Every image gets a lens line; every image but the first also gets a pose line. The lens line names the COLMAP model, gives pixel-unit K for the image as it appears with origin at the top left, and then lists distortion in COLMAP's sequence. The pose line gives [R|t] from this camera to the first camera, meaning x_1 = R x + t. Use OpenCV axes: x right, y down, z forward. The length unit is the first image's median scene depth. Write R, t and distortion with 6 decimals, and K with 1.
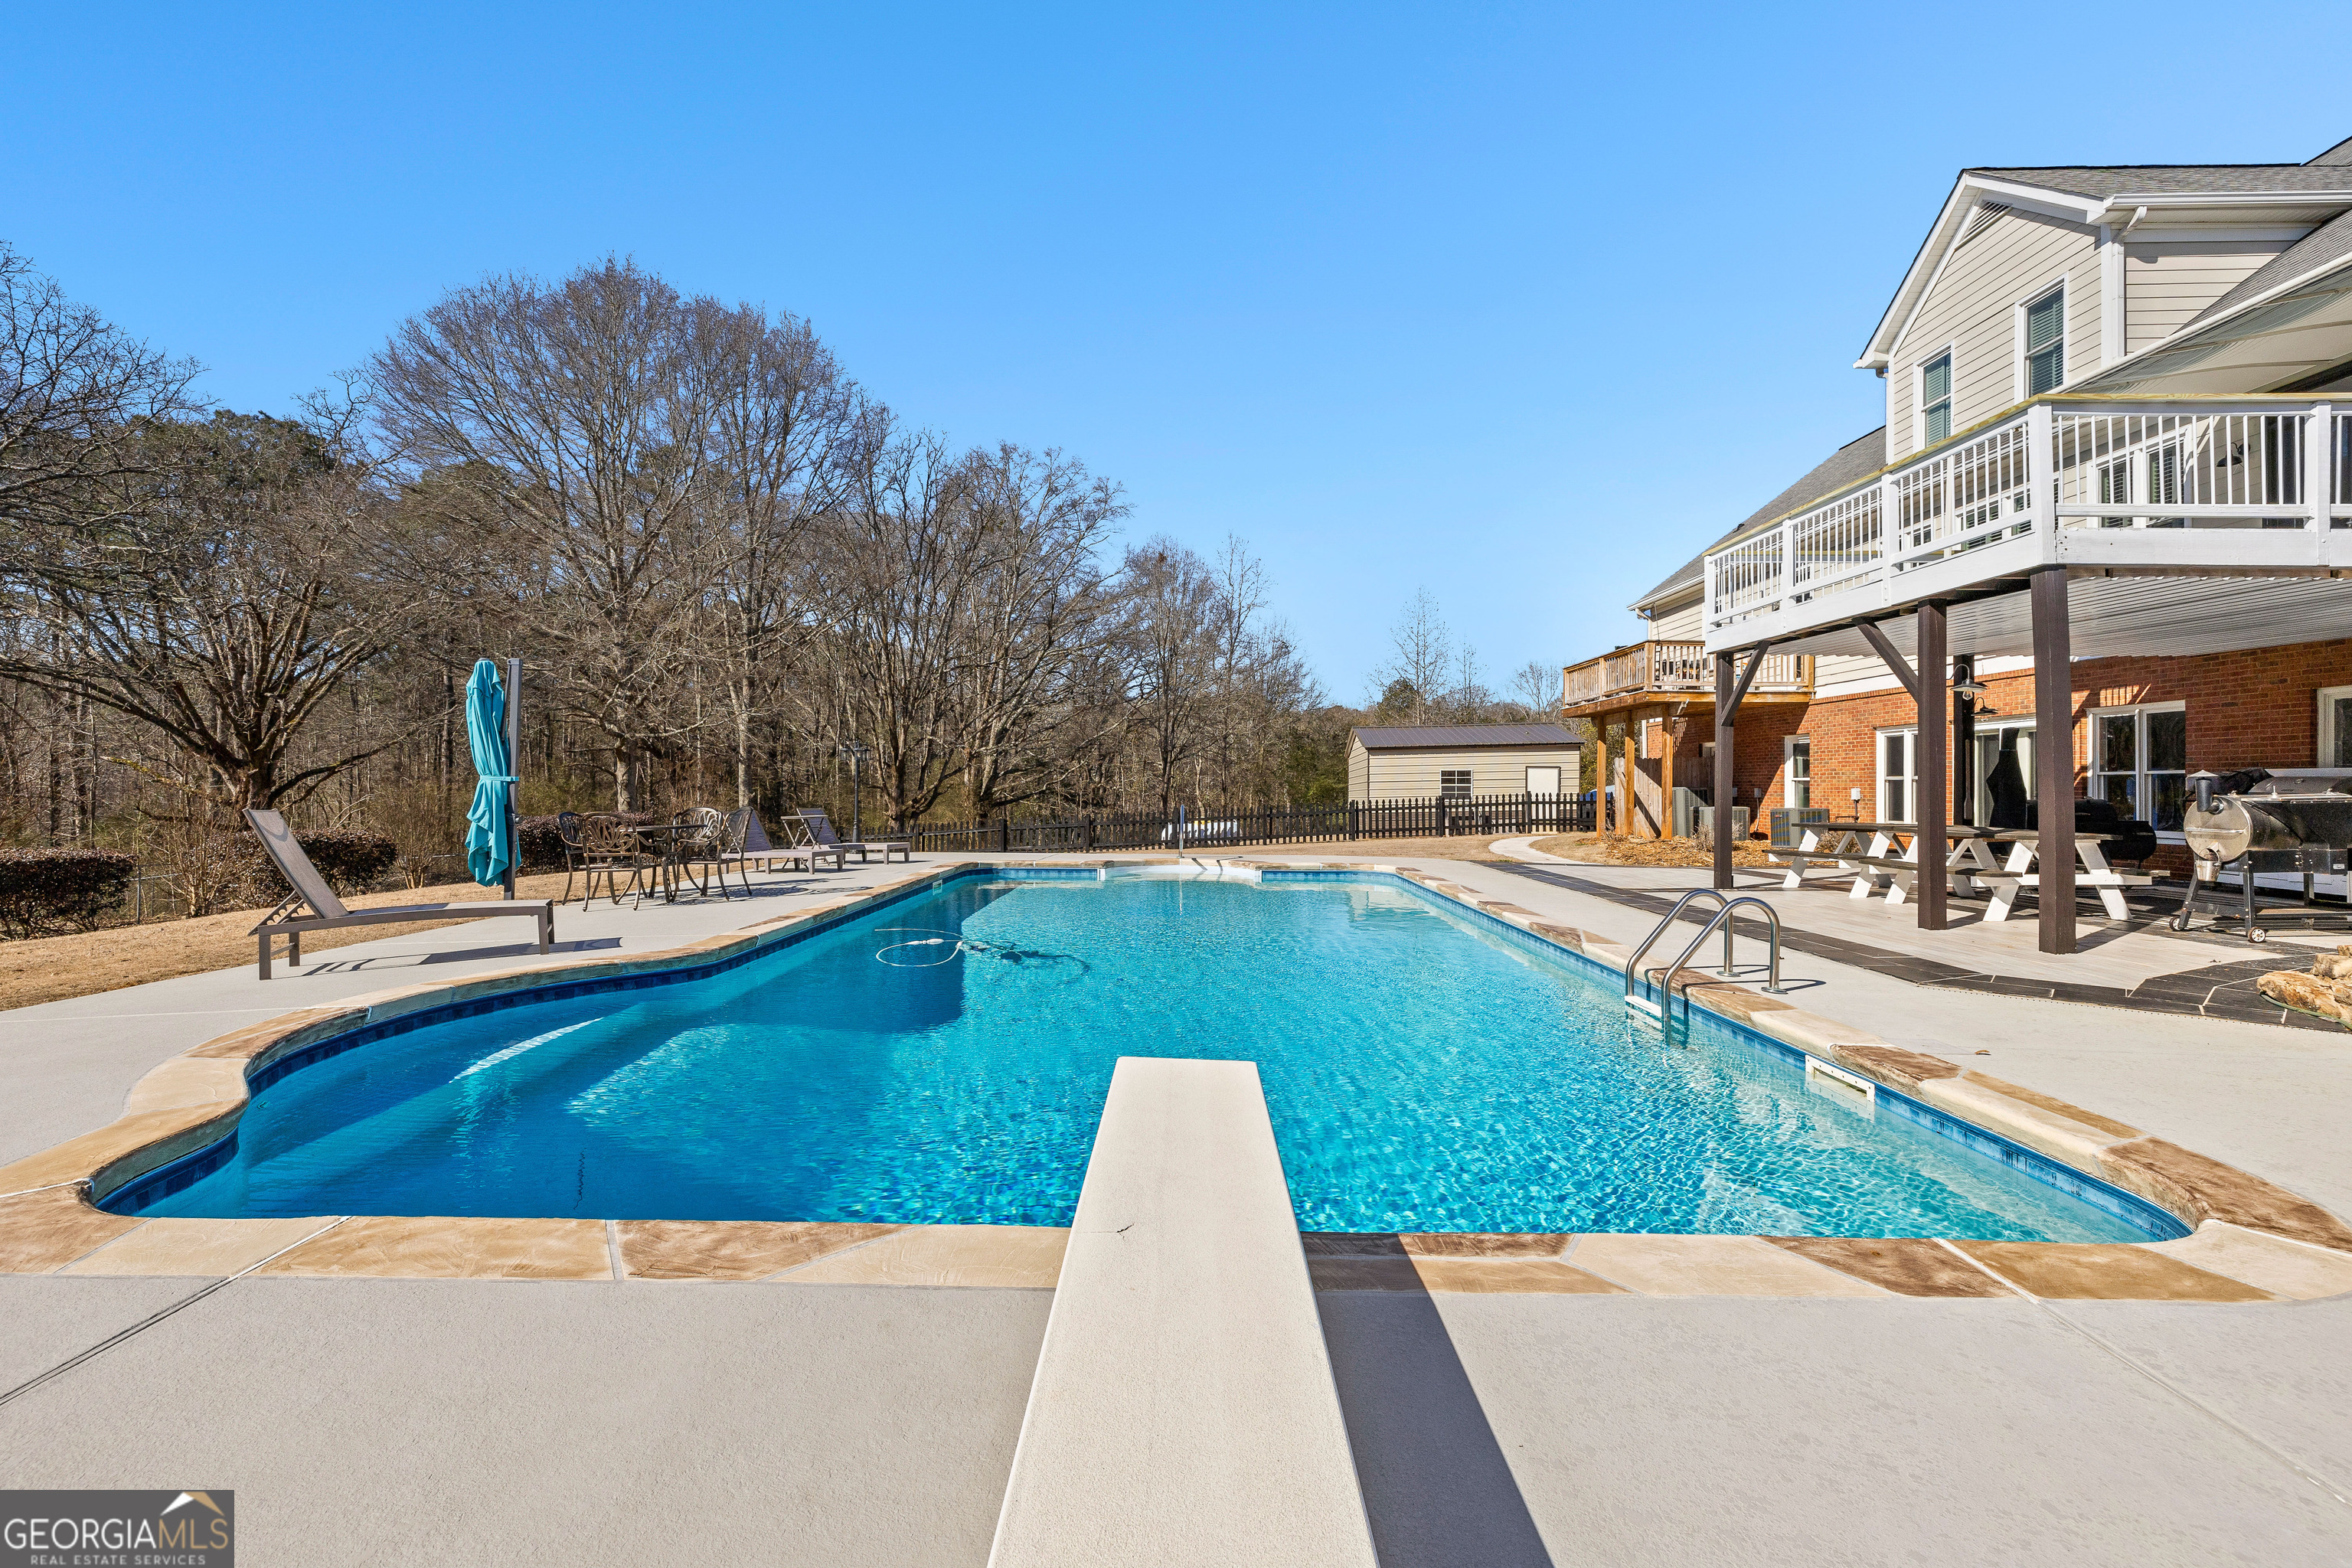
lens RADIAL K [[1009.0, 0, 1176.0], [0, 1009.0, 784.0], [0, 0, 1]] dist [0.000321, 0.000486]
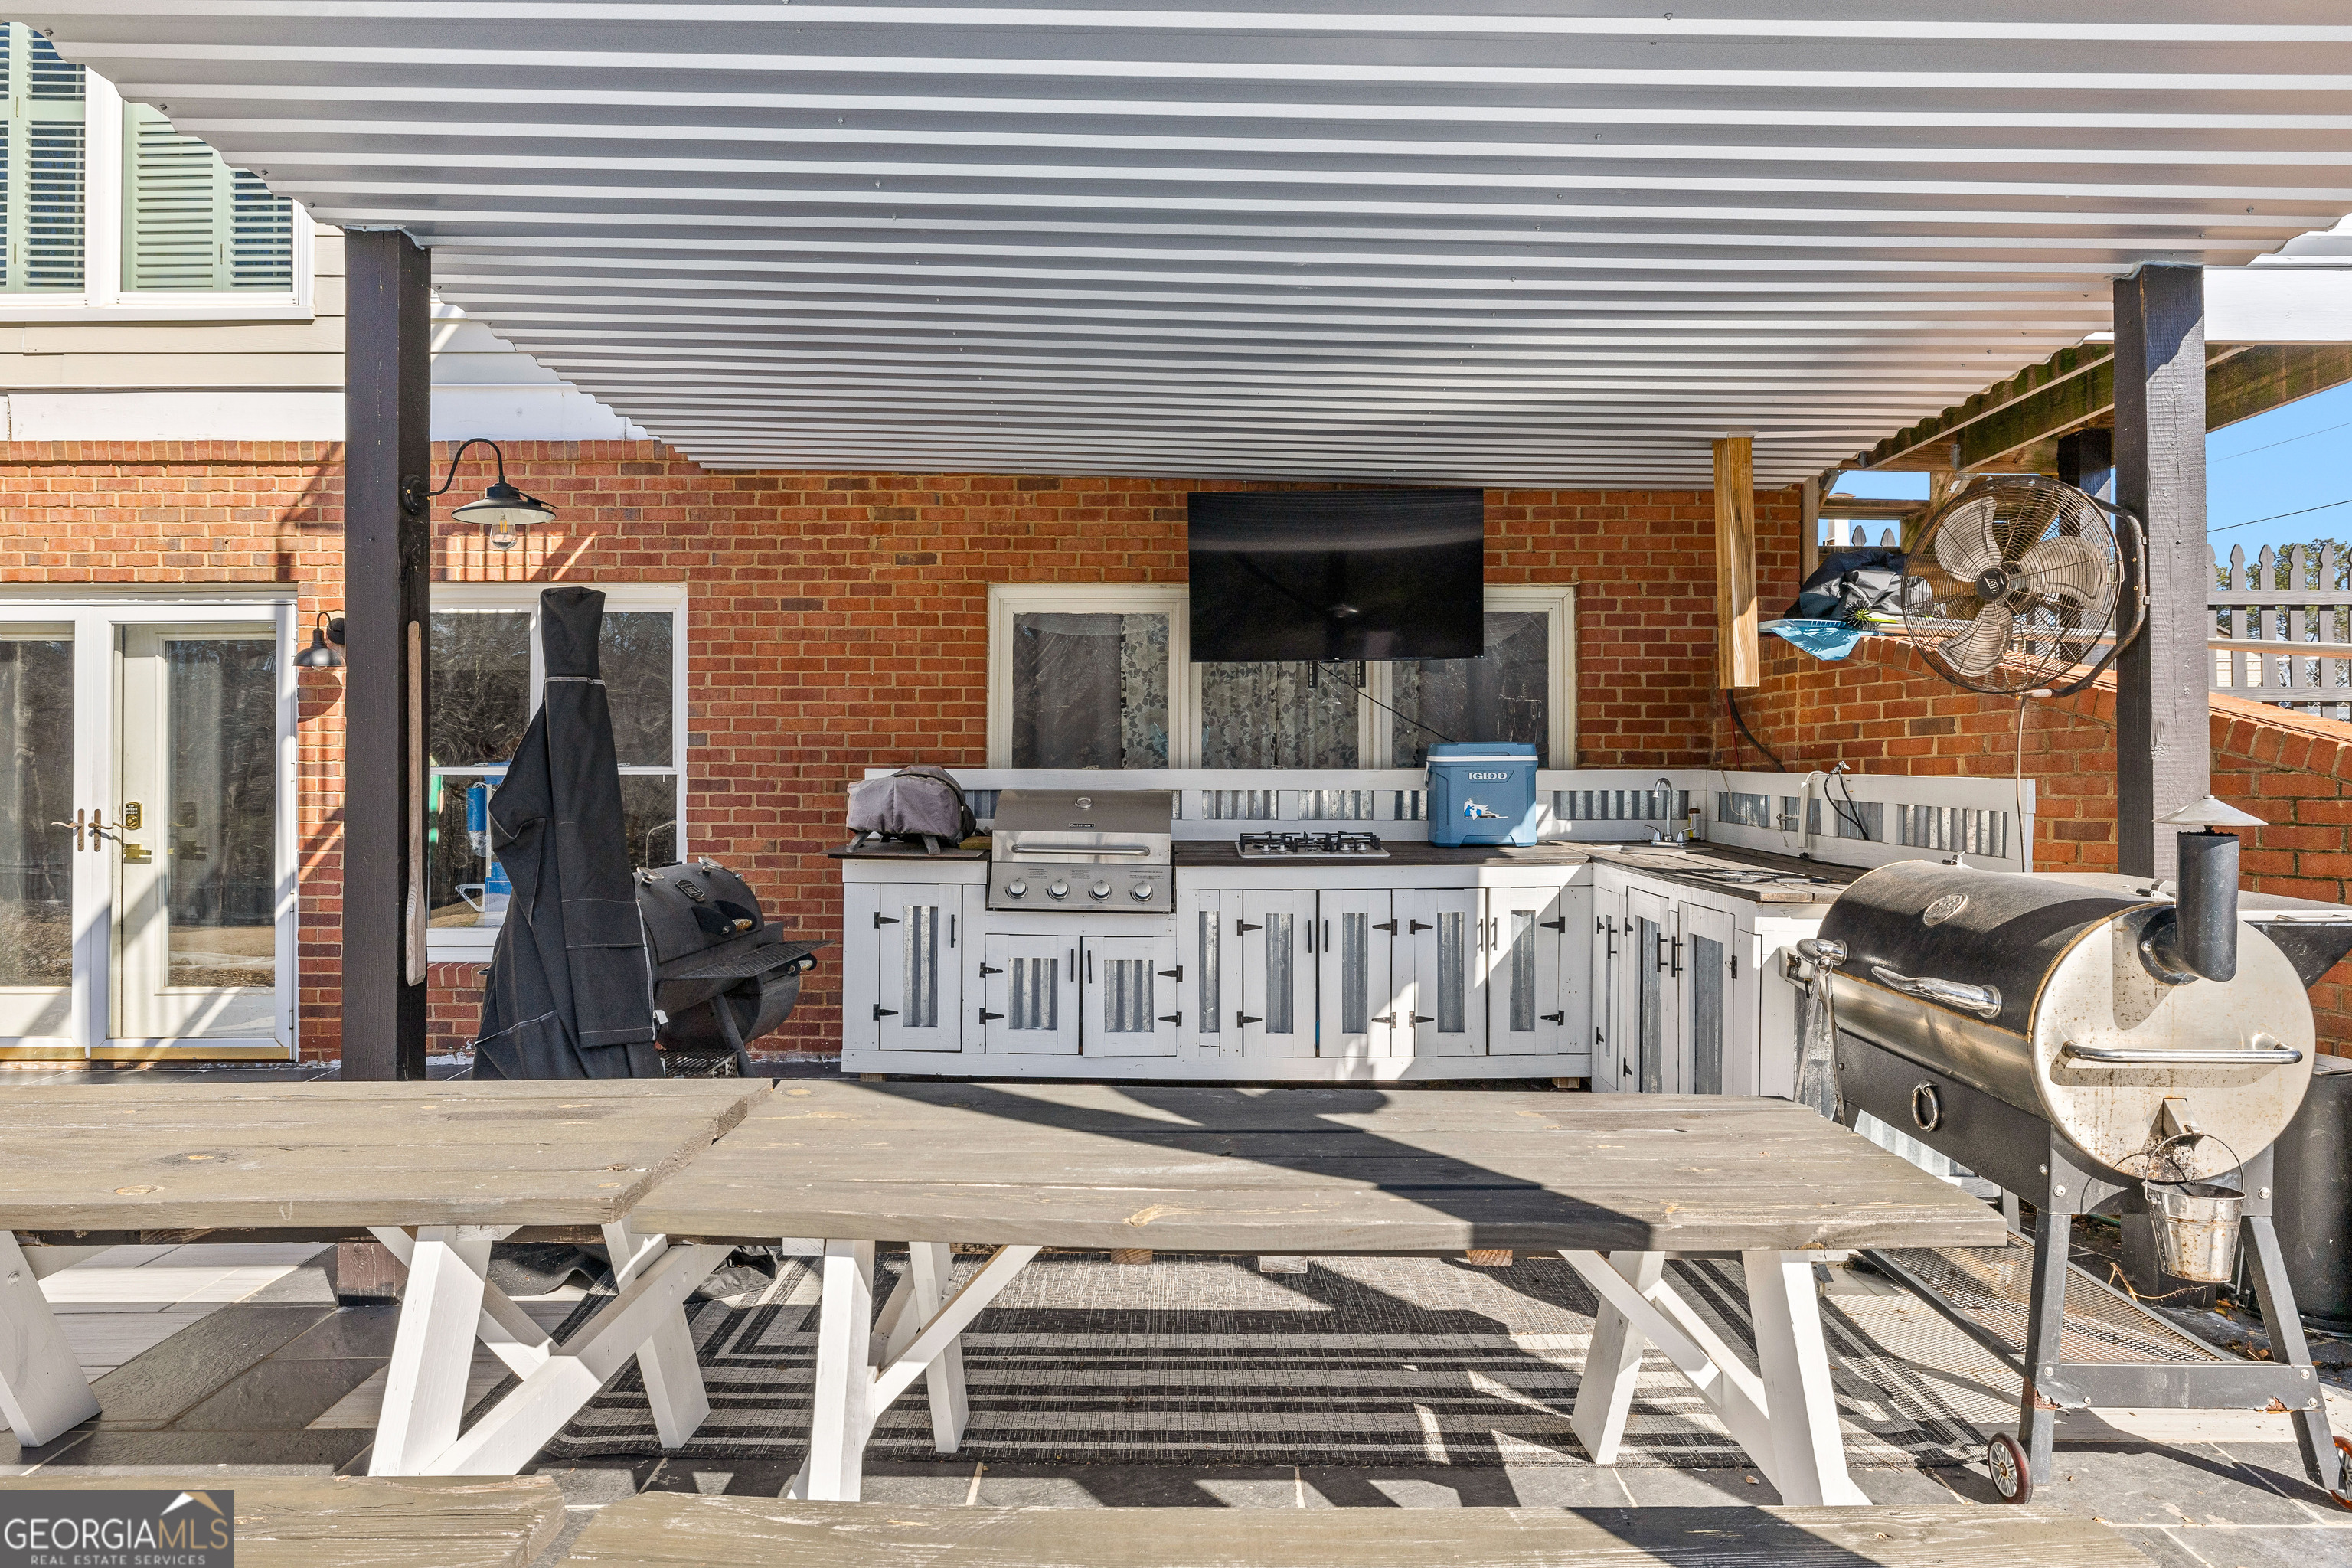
lens RADIAL K [[1513.7, 0, 1176.0], [0, 1513.7, 784.0], [0, 0, 1]] dist [0.001030, -0.000043]
pose [[0.000723, -0.005254, 0.999986, 0.345283], [-0.004528, 0.999976, 0.005257, -0.009642], [-0.999989, -0.004531, 0.000699, 0.648404]]
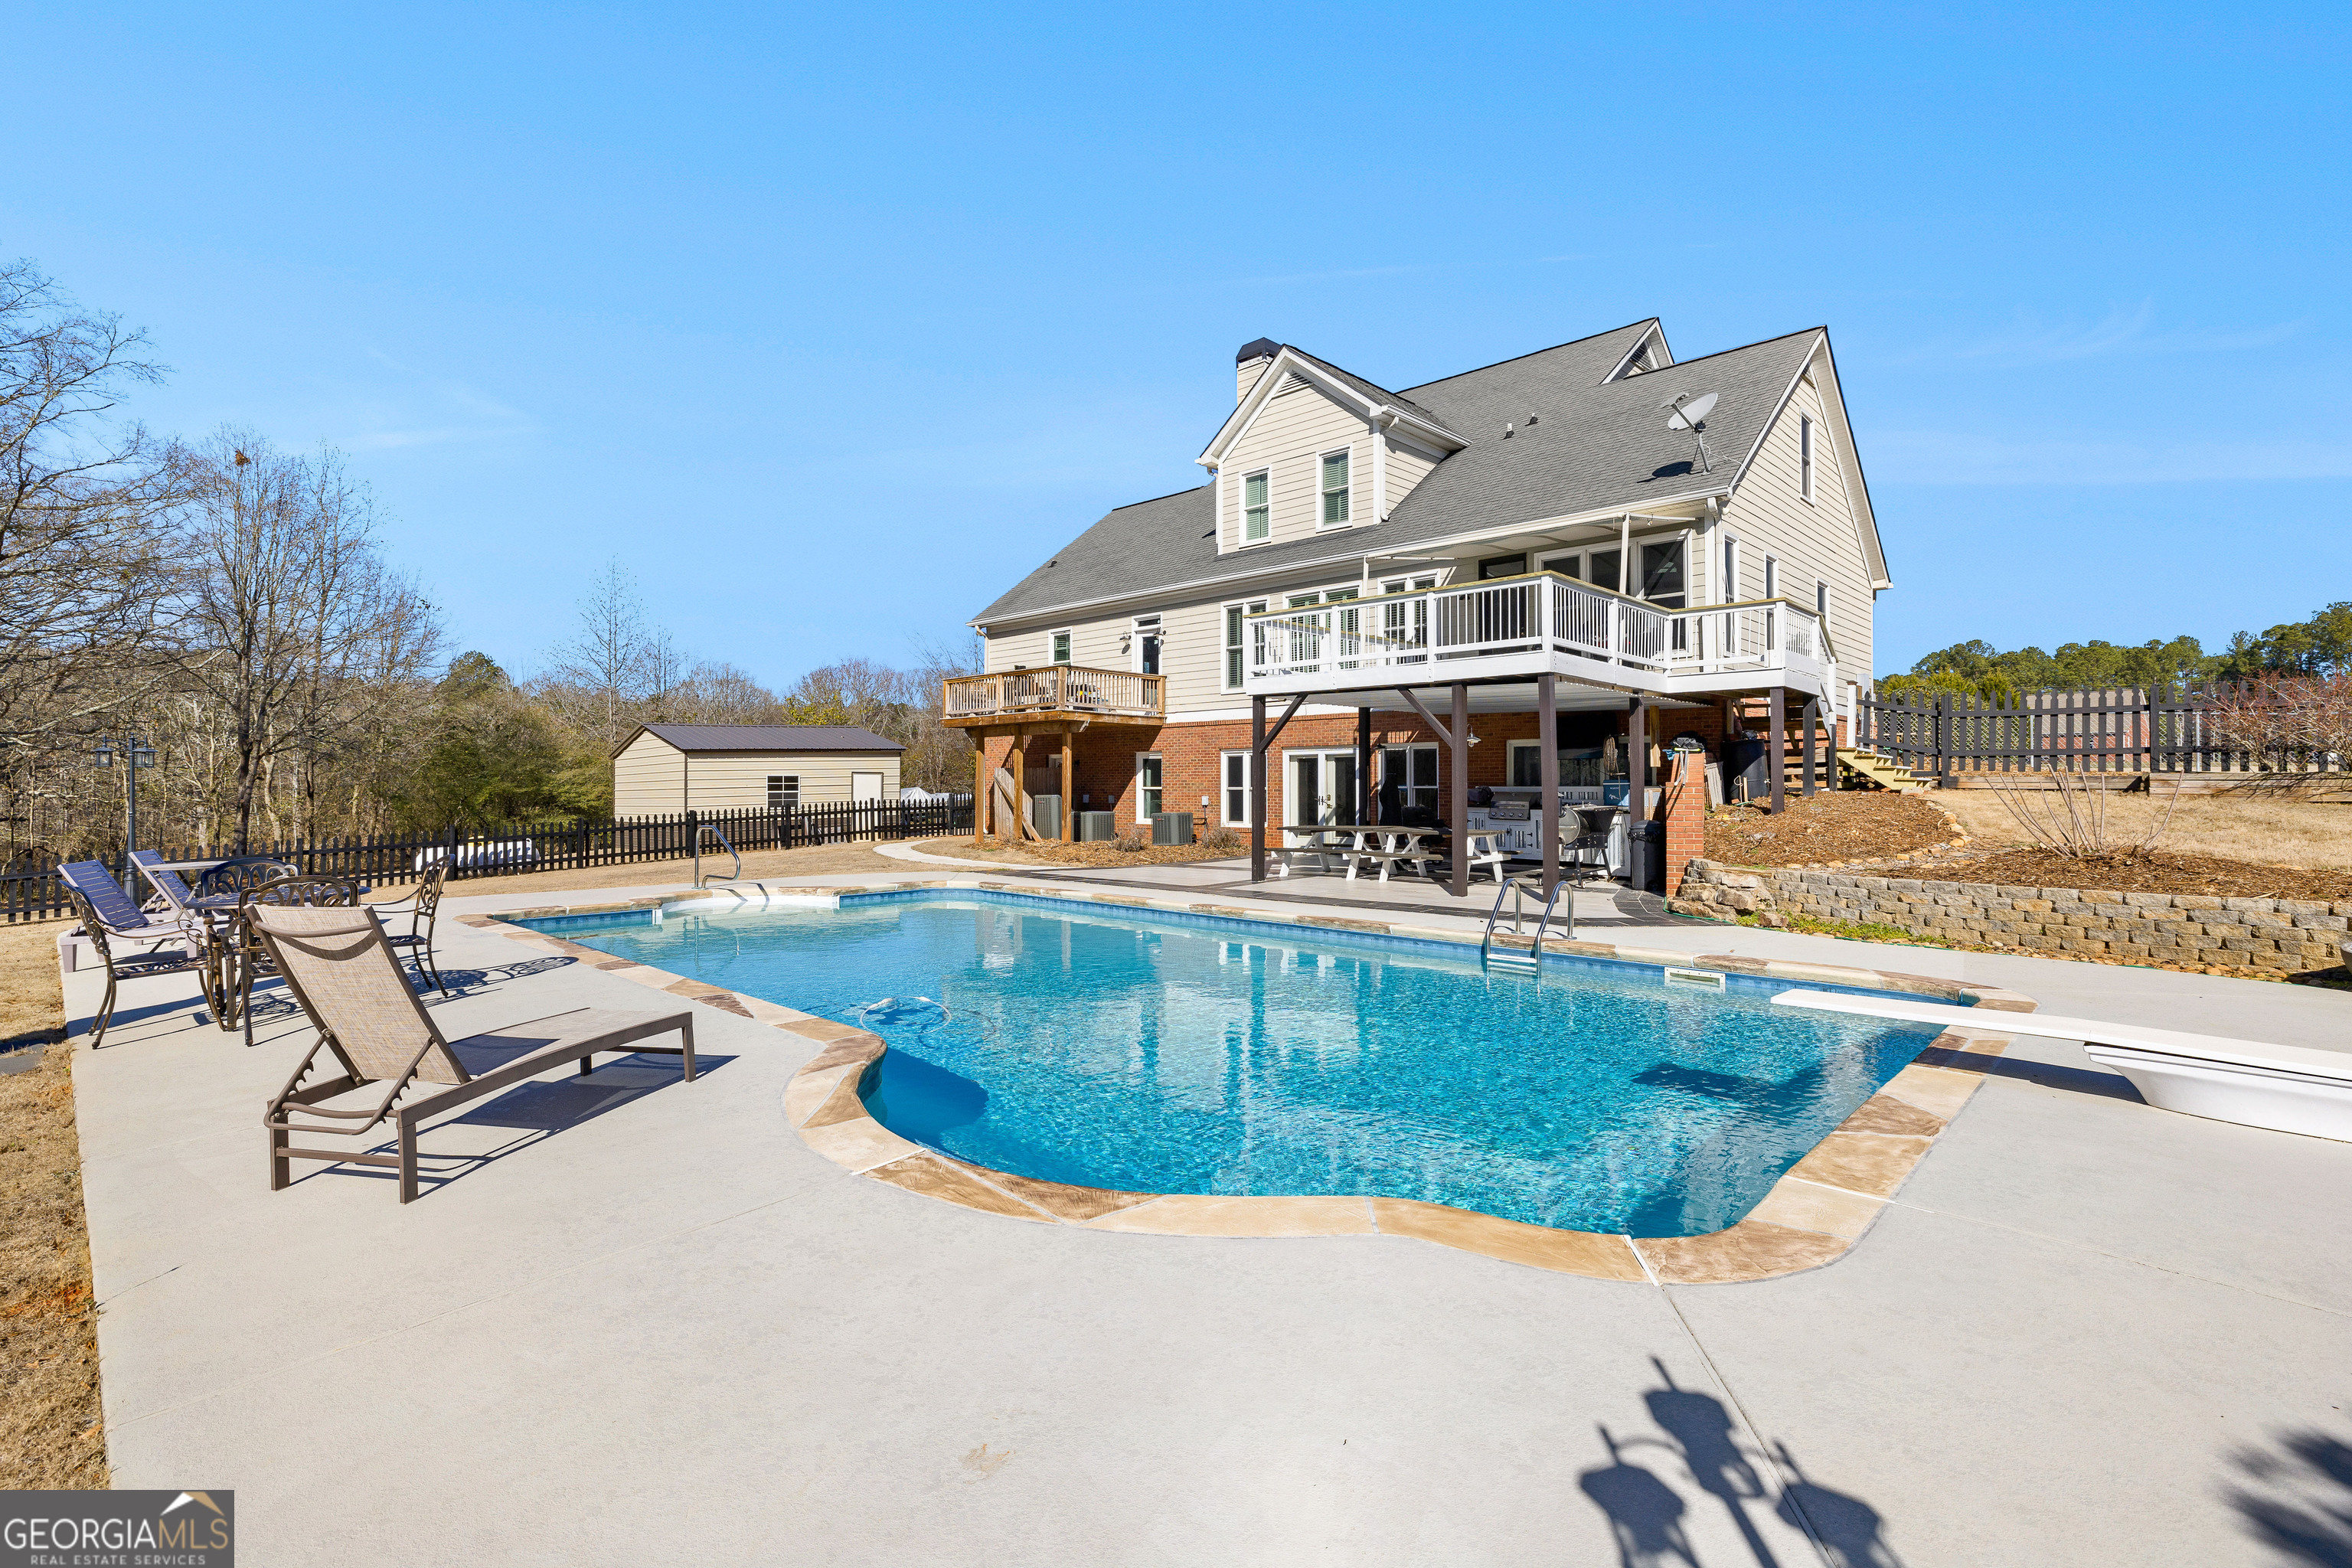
lens RADIAL K [[1097.2, 0, 1176.0], [0, 1097.2, 784.0], [0, 0, 1]] dist [-0.018714, 0.000362]
pose [[0.675541, -0.002373, 0.737318, -0.435069], [0.000160, 0.999995, 0.003072, -0.018084], [-0.737322, -0.001958, 0.675539, 0.111157]]
